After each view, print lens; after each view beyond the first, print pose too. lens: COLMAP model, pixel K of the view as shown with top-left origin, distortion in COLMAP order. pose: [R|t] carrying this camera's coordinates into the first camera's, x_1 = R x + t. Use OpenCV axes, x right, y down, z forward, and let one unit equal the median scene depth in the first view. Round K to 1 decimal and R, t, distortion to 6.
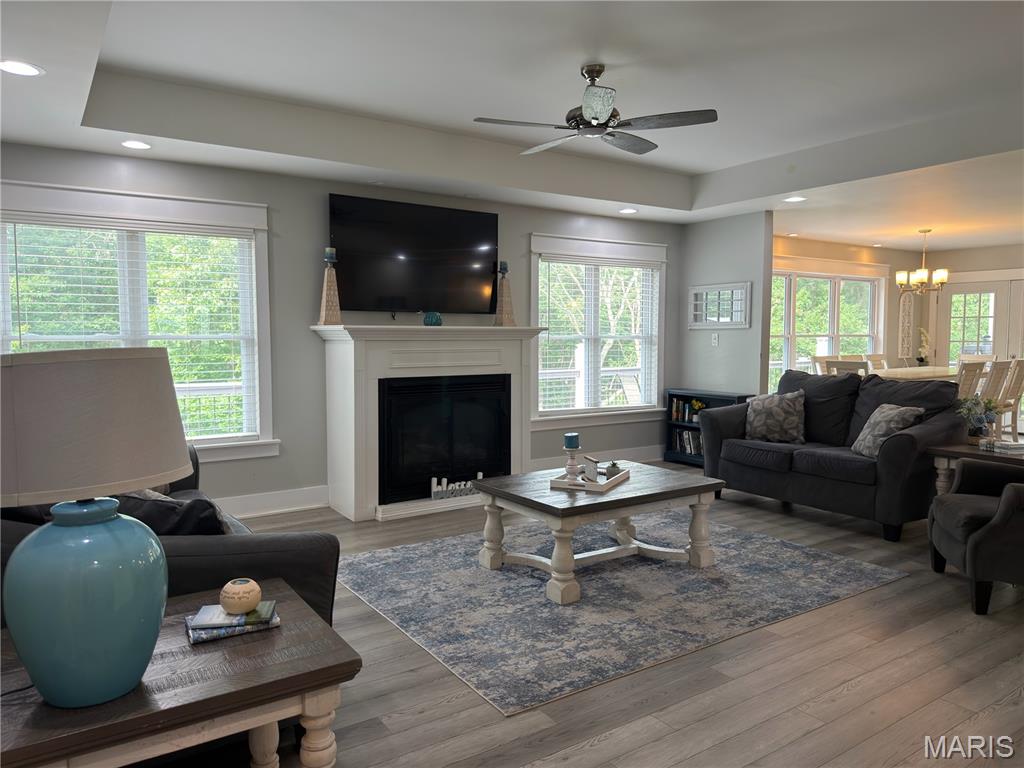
lens RADIAL K [[703.0, 0, 509.8], [0, 703.0, 412.1], [0, 0, 1]] dist [0.004213, 0.002167]
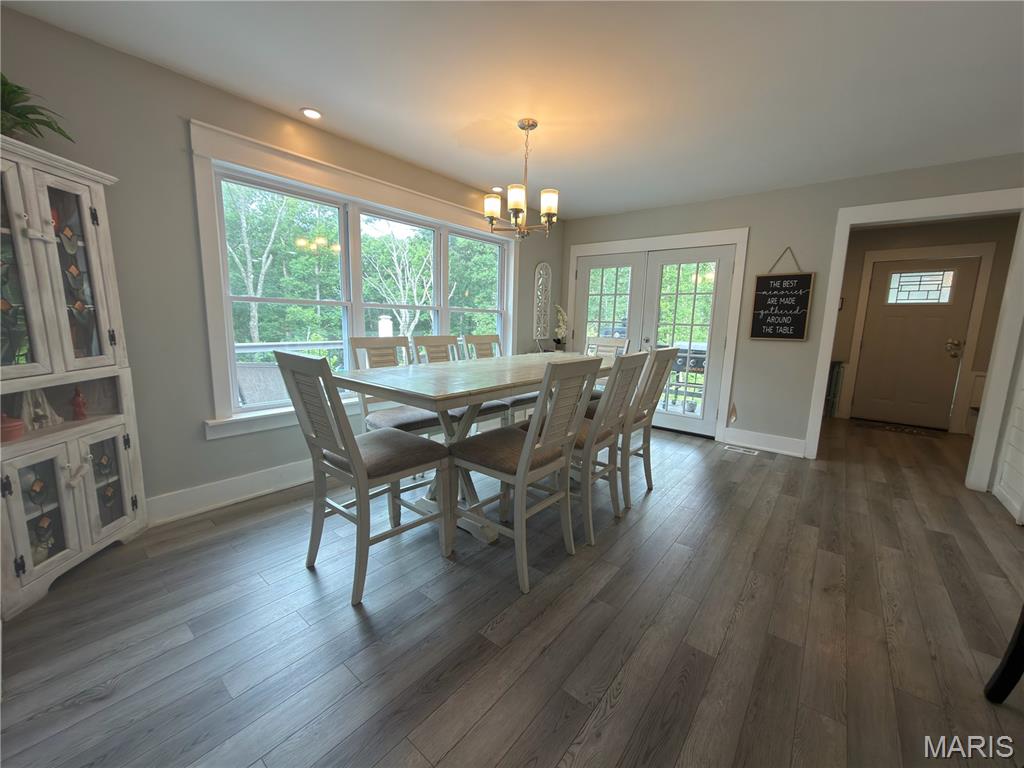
lens RADIAL K [[409.0, 0, 512.0], [0, 409.0, 384.0], [0, 0, 1]] dist [-0.000493, -0.000288]
pose [[0.957623, -0.013816, 0.287694, 0.390212], [-0.000998, 0.998684, 0.051282, -0.049832], [-0.288024, -0.049396, 0.956348, 0.540207]]
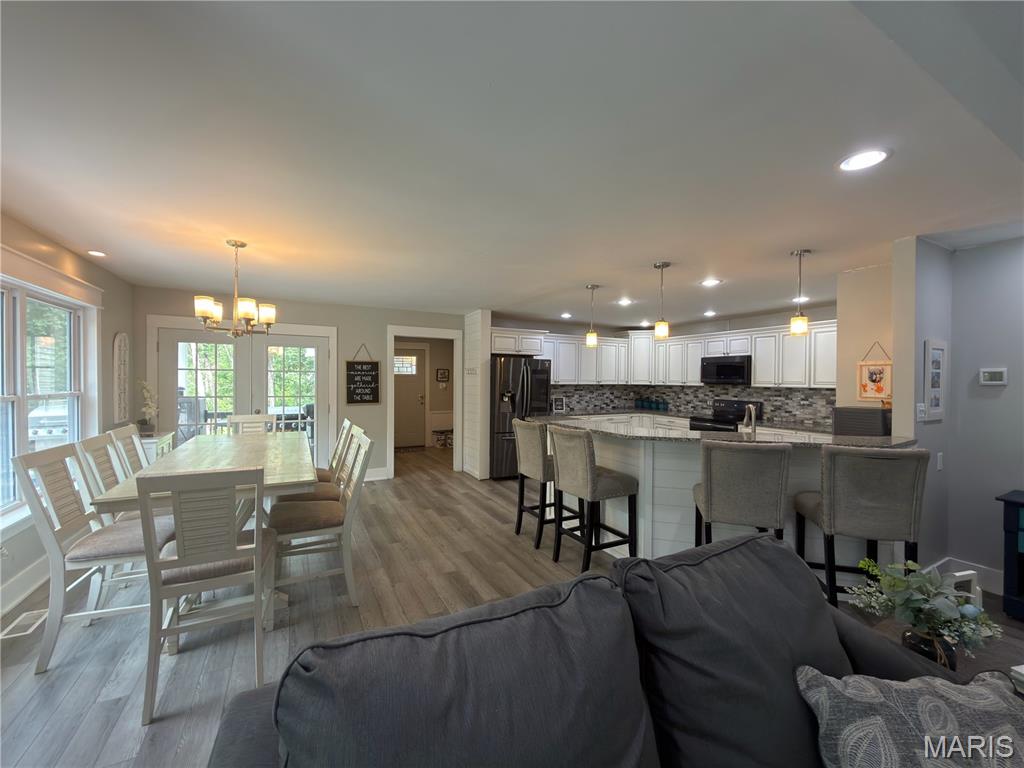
lens RADIAL K [[409.0, 0, 512.0], [0, 409.0, 384.0], [0, 0, 1]] dist [-0.000493, -0.000288]
pose [[0.105353, -0.005543, 0.994419, 0.185857], [0.096959, 0.995277, -0.004724, -0.078660], [-0.989697, 0.096915, 0.105393, 0.572484]]
